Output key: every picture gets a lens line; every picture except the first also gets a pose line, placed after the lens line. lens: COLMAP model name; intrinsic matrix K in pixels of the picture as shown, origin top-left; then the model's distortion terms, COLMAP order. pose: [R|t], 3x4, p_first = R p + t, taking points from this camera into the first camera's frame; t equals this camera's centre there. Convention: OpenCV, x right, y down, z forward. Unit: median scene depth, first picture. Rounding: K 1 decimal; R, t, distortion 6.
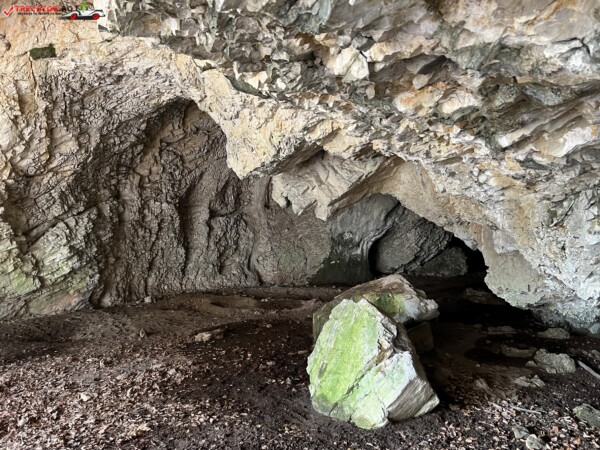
lens RADIAL K [[452.2, 0, 303.3], [0, 452.2, 224.3], [0, 0, 1]] dist [0.055722, -0.060231]
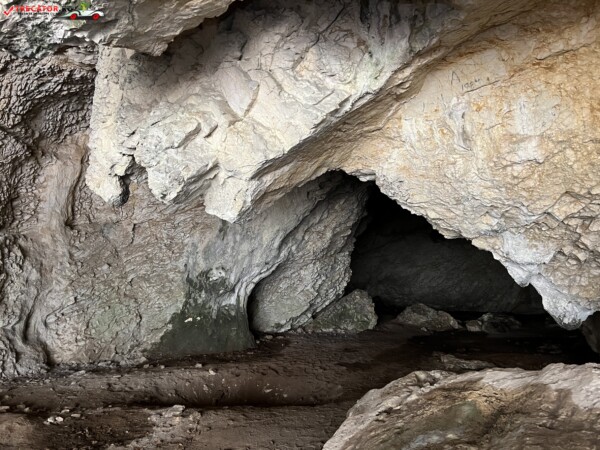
lens RADIAL K [[452.2, 0, 303.3], [0, 452.2, 224.3], [0, 0, 1]] dist [0.055722, -0.060231]
pose [[0.922696, 0.035293, 0.383910, -0.072714], [0.007669, 0.993924, -0.109805, 0.059669], [-0.385452, 0.104261, 0.916818, 0.874022]]
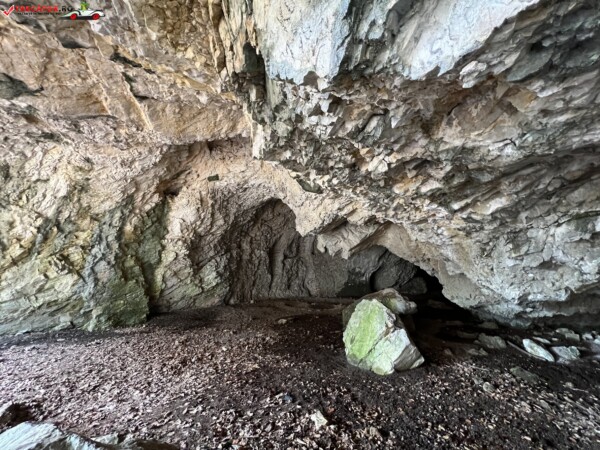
lens RADIAL K [[239.0, 0, 300.0], [0, 239.0, 225.0], [0, 0, 1]] dist [0.000217, -0.000023]
pose [[0.992905, -0.010024, -0.118489, -0.037269], [-0.010250, 0.985517, -0.169266, 0.030560], [0.118470, 0.169279, 0.978422, -0.013782]]
